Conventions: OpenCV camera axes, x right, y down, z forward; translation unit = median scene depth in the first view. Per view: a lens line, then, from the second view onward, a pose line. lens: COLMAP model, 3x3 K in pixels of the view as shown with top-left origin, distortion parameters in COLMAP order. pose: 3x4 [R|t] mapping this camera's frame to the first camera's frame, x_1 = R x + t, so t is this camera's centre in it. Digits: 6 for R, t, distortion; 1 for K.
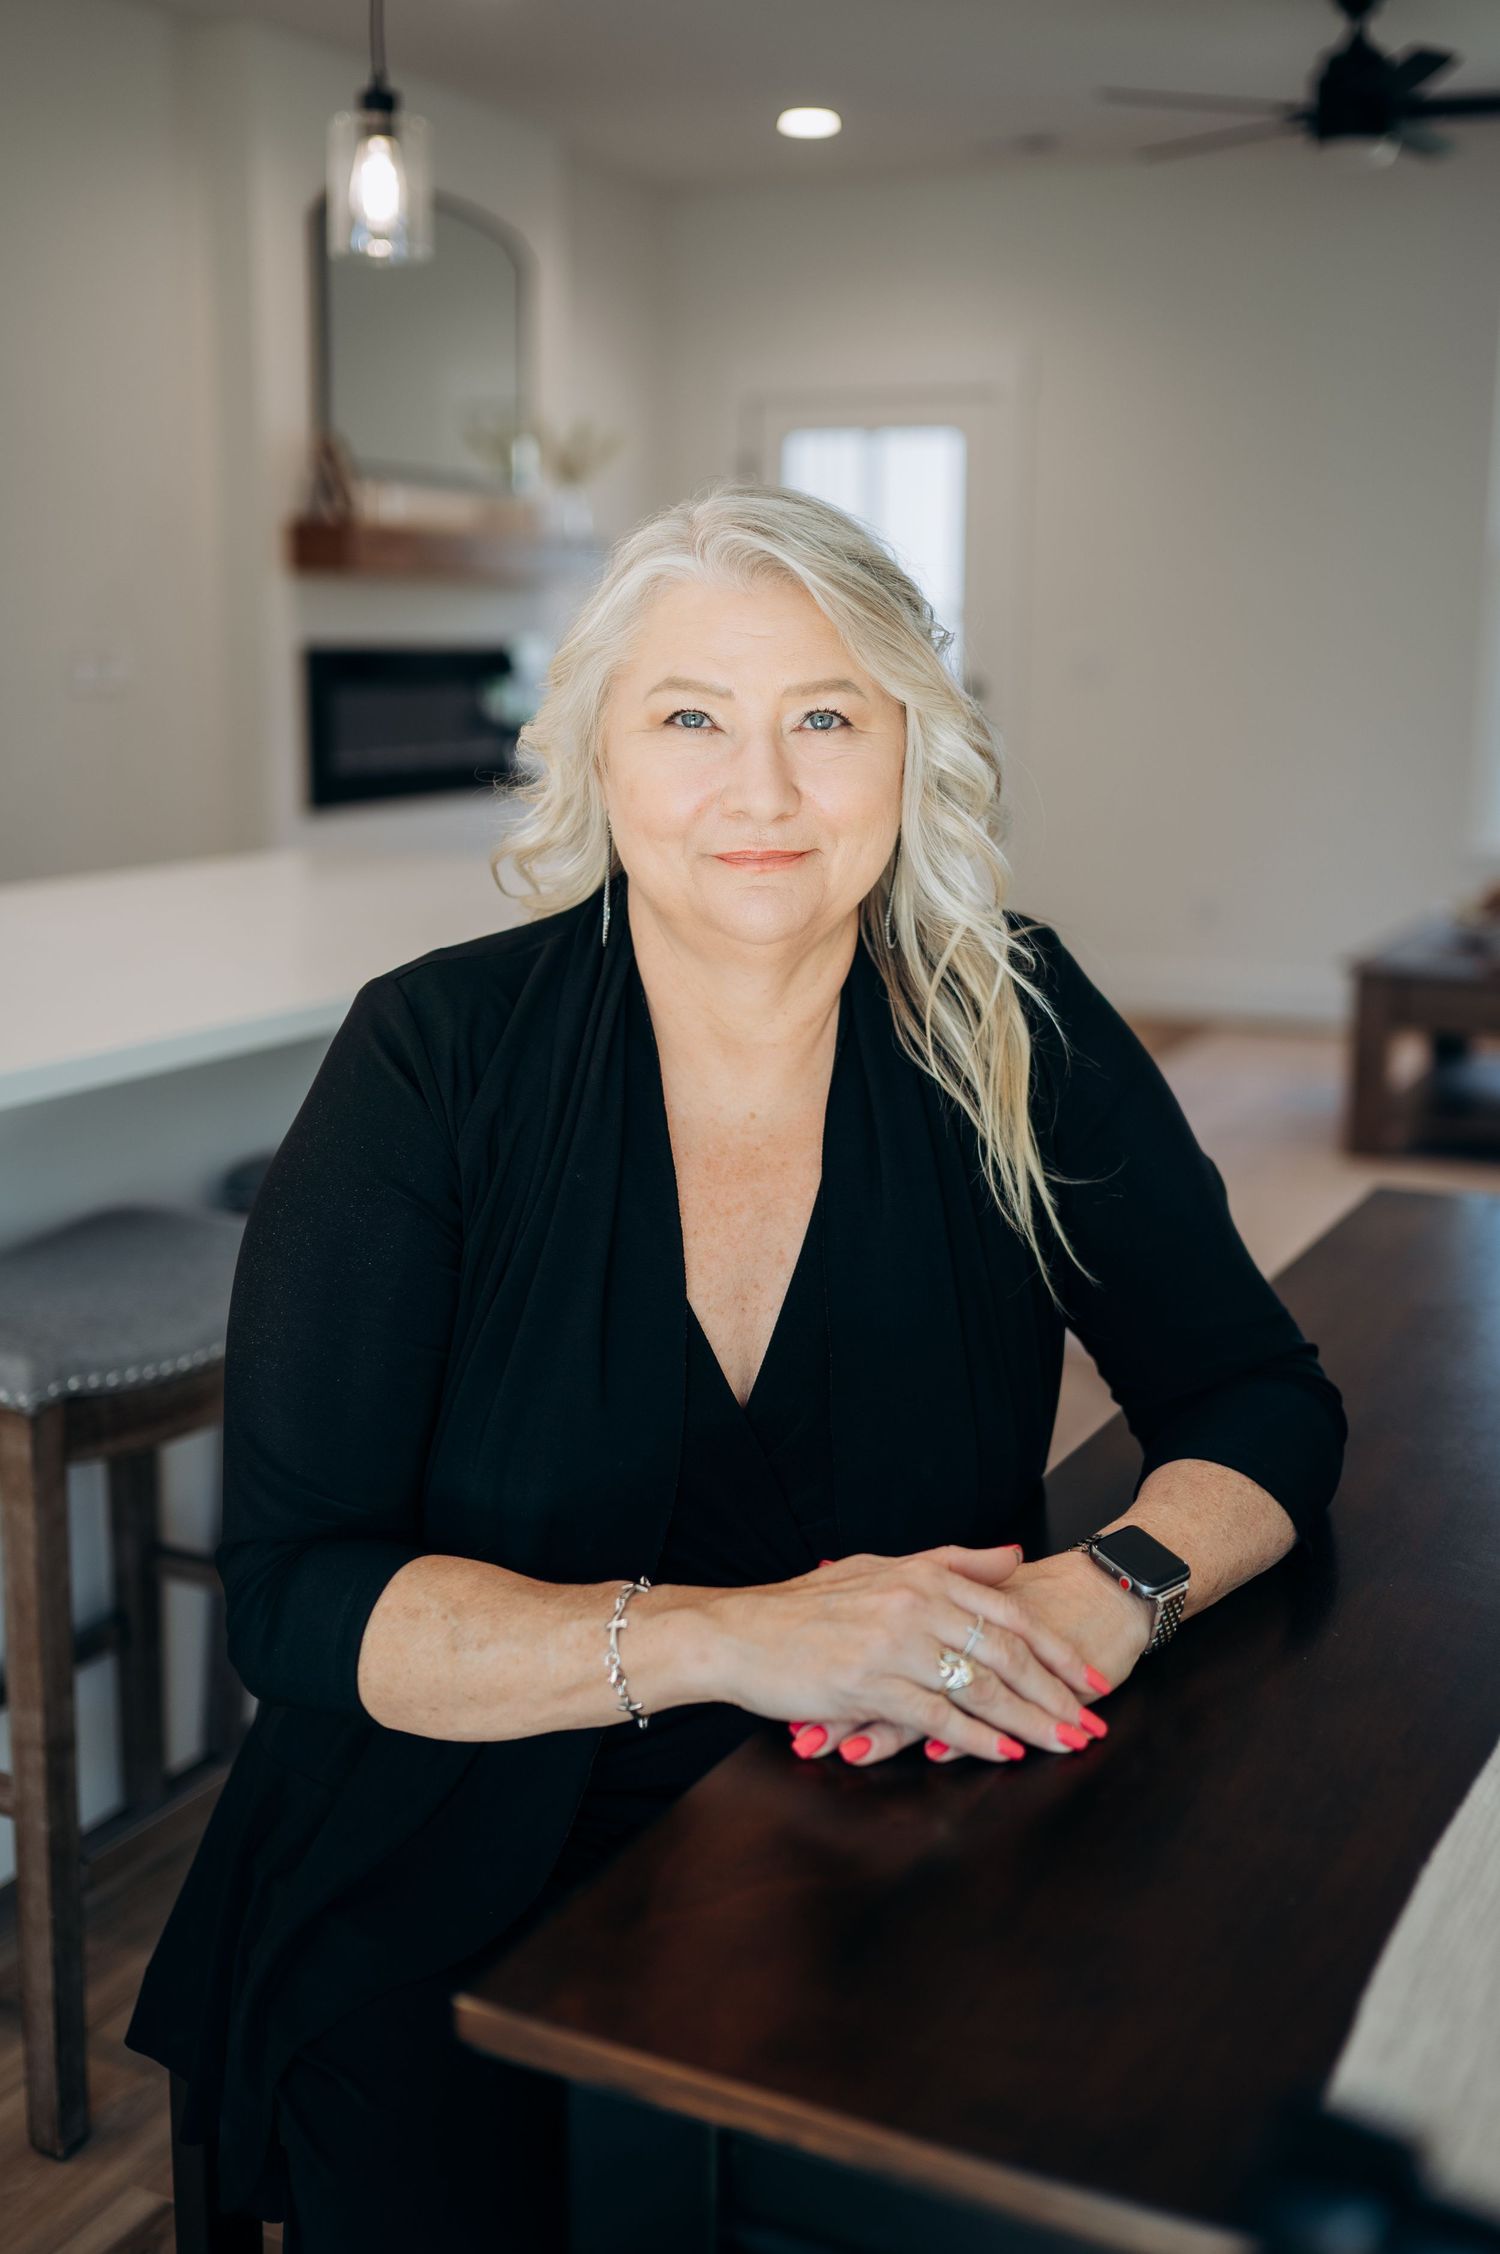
lens RADIAL K [[2302.0, 0, 750.0], [0, 2302.0, 1127.0], [0, 0, 1]] dist [-0.005656, 0.004478]
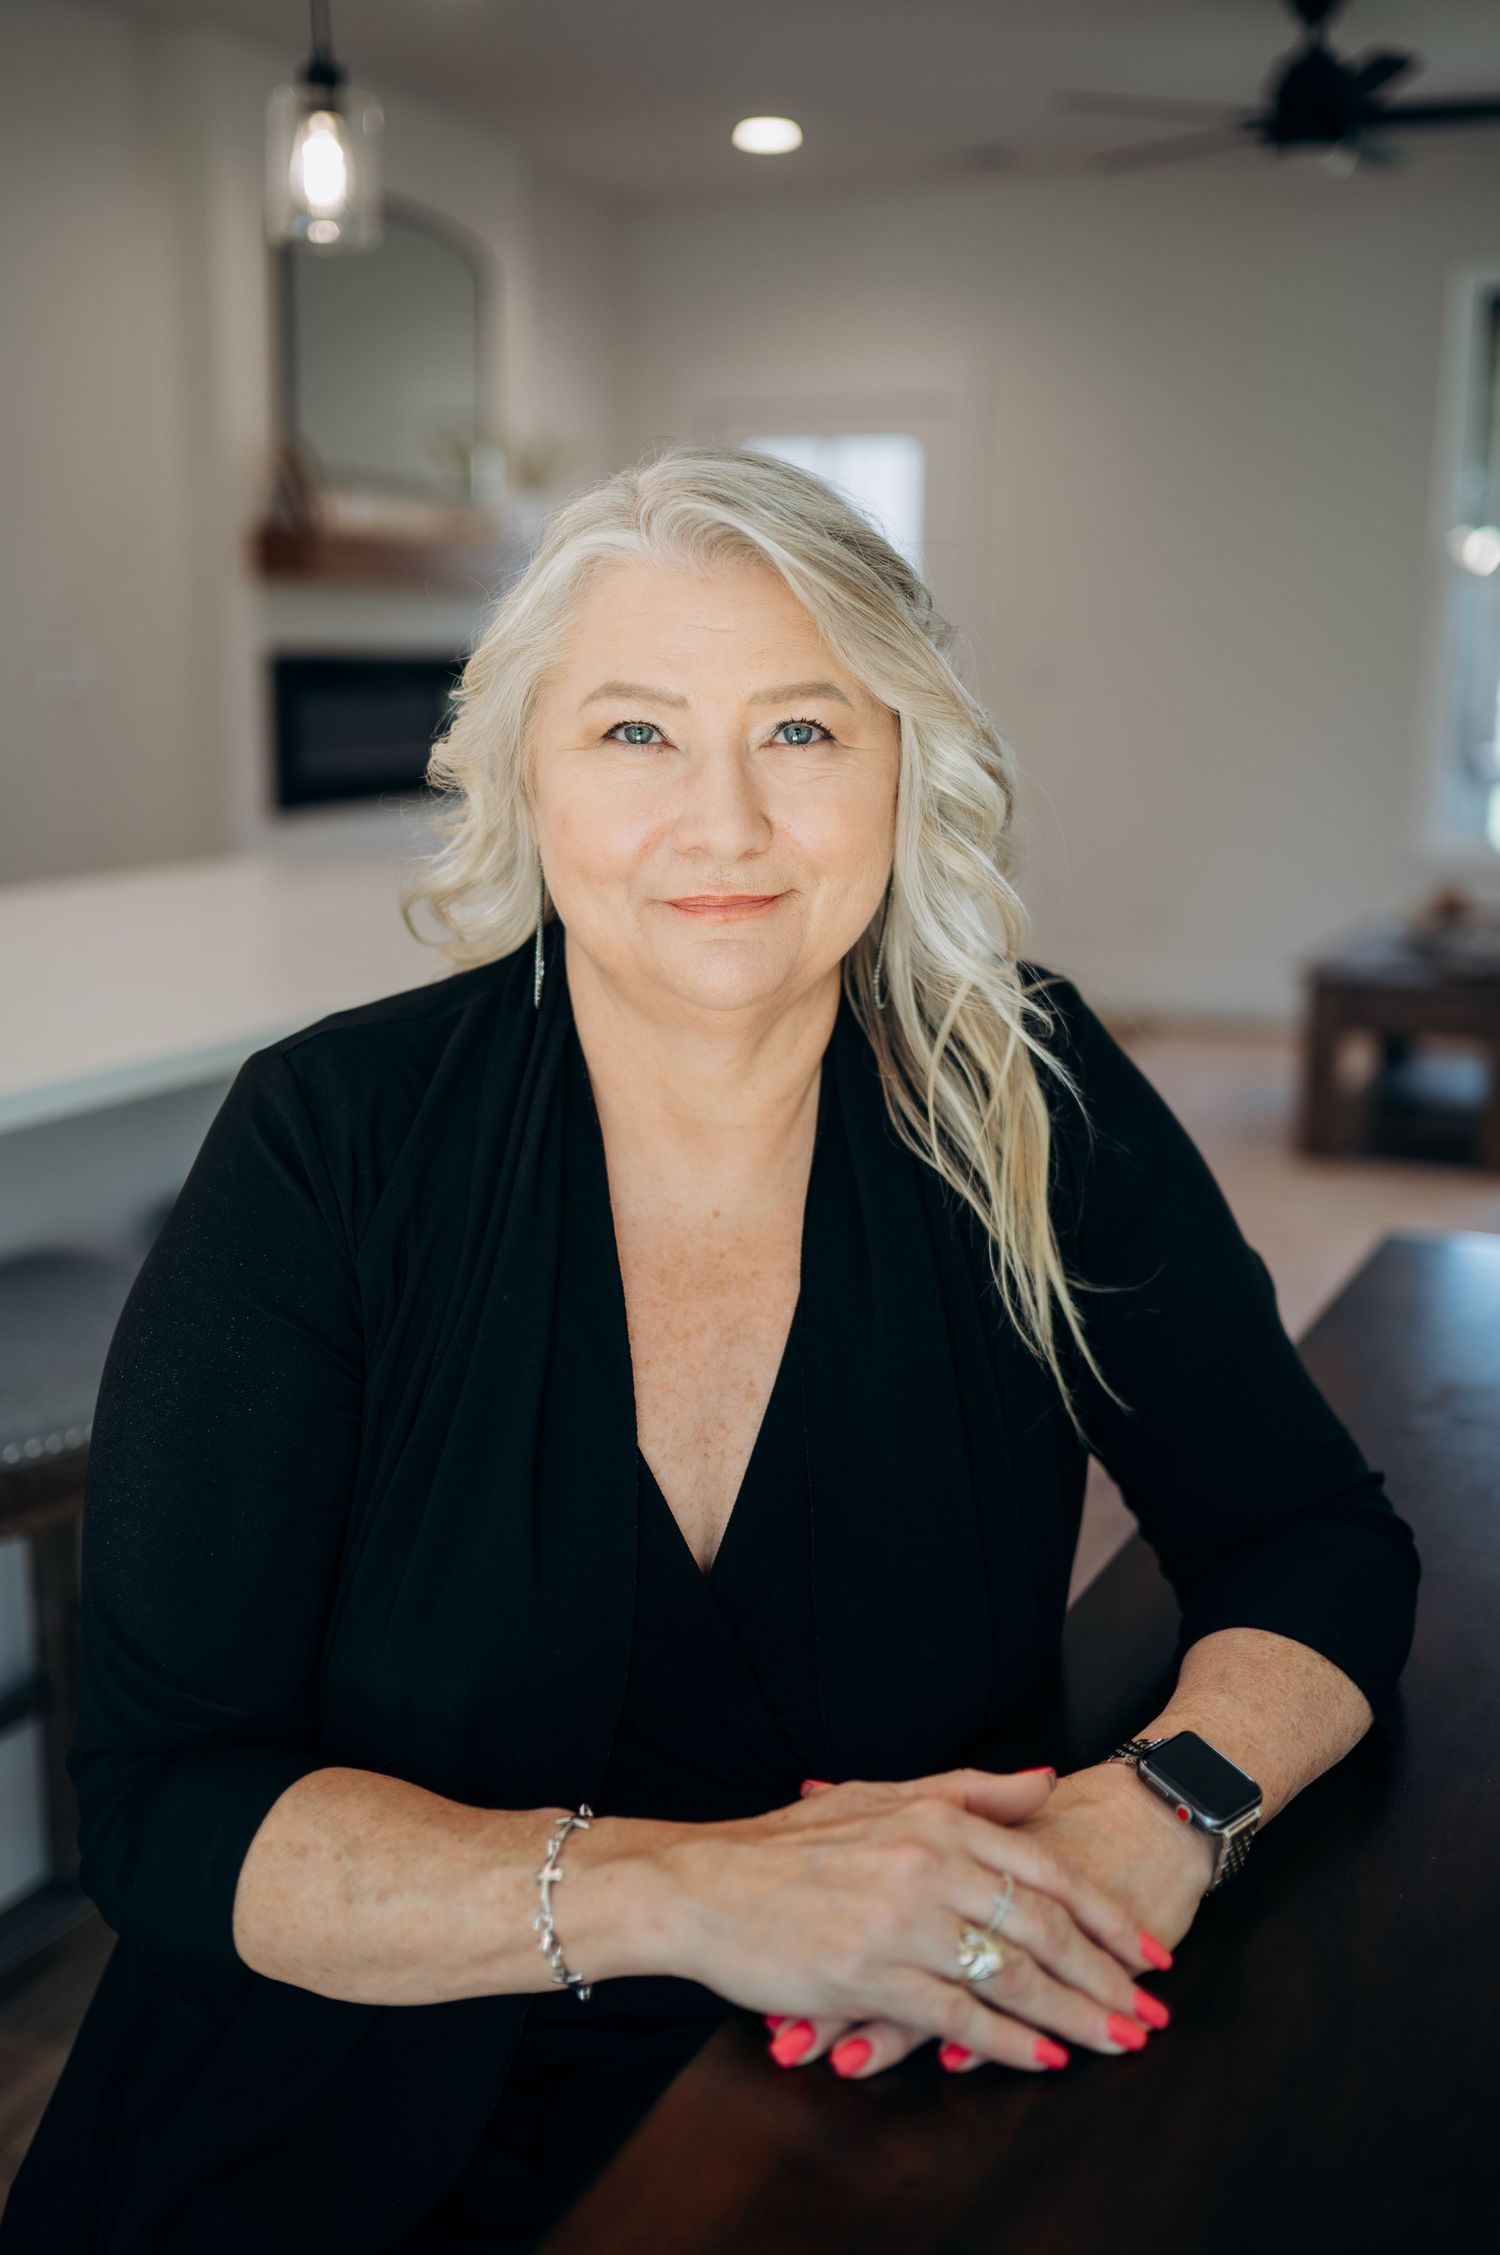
lens RADIAL K [[1835.7, 0, 750.0], [0, 1835.7, 1127.5], [0, 0, 1]] dist [0.007770, -0.000278]
pose [[0.999870, -0.007778, 0.014156, 0.004252], [0.007244, 0.999273, 0.037441, -0.061991], [-0.014437, -0.037333, 0.999199, 0.345999]]
